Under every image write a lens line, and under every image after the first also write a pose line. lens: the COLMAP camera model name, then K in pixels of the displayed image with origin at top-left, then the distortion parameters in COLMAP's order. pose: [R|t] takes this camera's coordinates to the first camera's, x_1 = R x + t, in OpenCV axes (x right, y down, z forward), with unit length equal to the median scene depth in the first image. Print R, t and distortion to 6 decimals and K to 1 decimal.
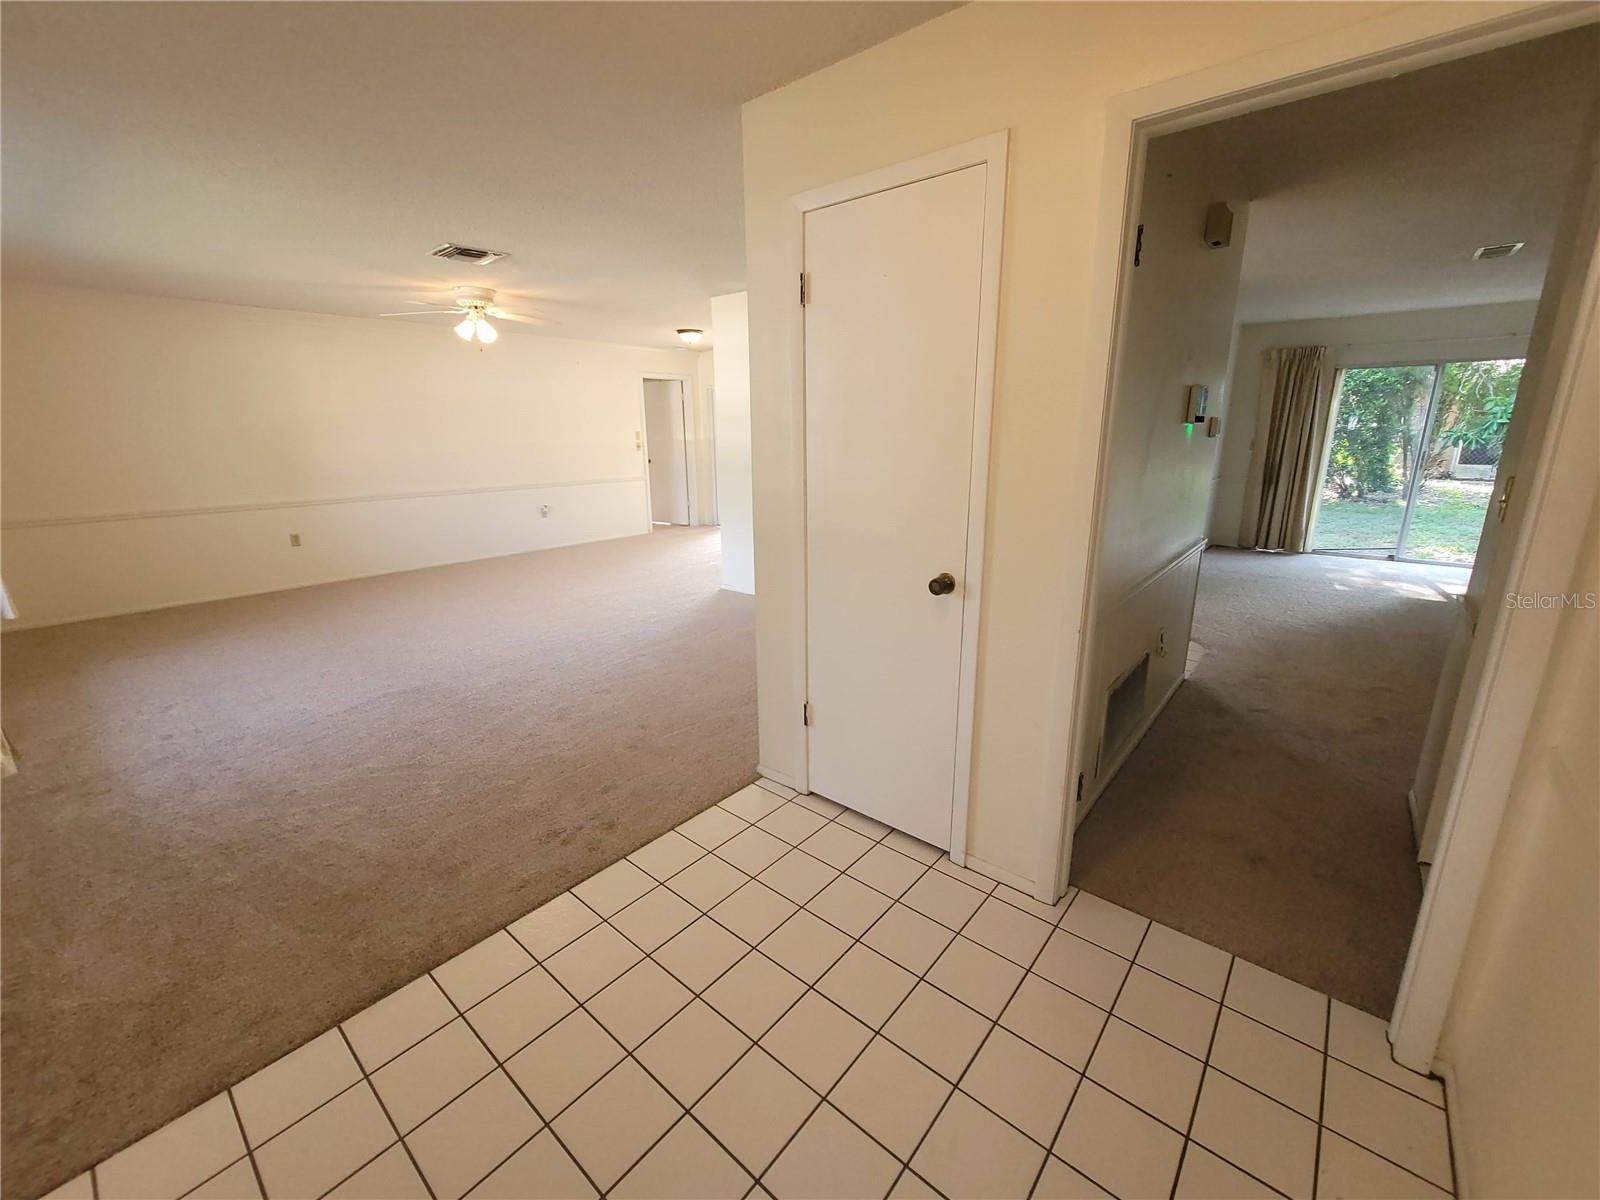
lens RADIAL K [[649.0, 0, 805.3], [0, 649.0, 597.8], [0, 0, 1]] dist [-0.004316, 0.002835]
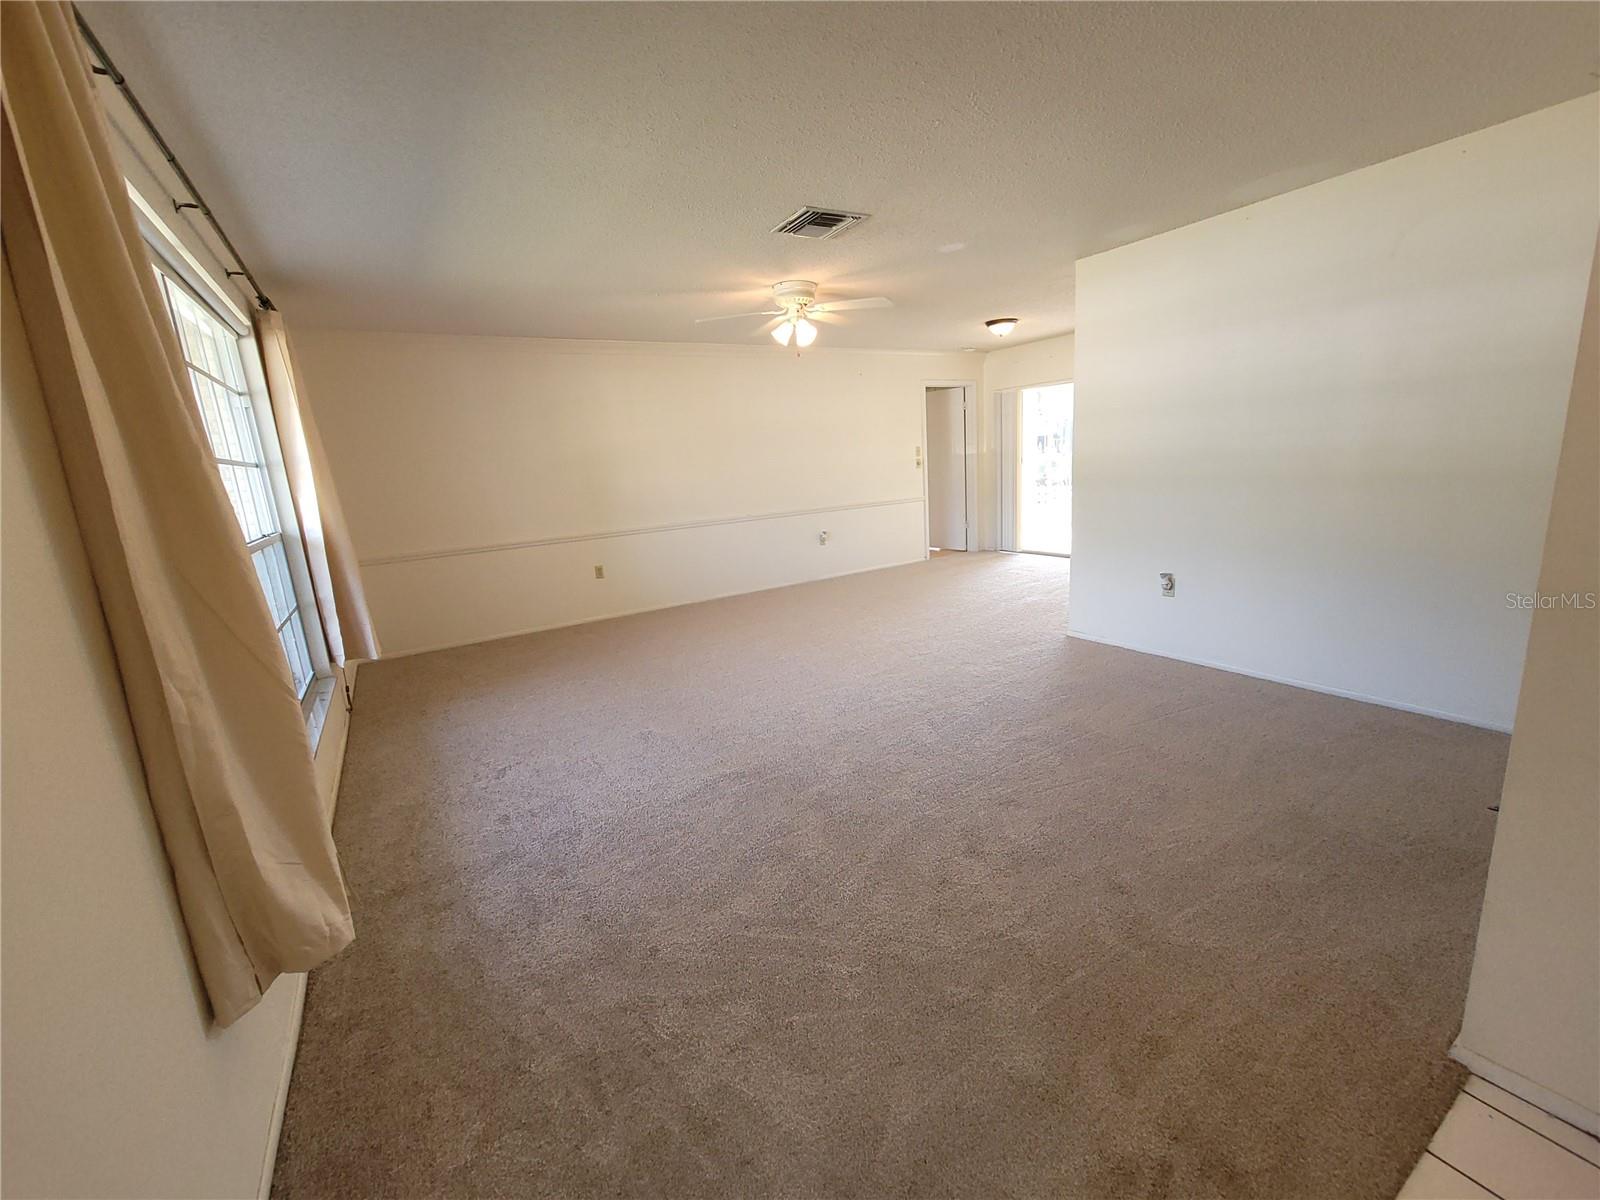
lens RADIAL K [[649.0, 0, 803.6], [0, 649.0, 599.9], [0, 0, 1]] dist [-0.004316, 0.002835]
pose [[0.950793, 0.015550, -0.309436, -0.226677], [-0.024357, 0.999400, -0.024621, -0.036339], [0.308867, 0.030947, 0.950602, 0.196632]]
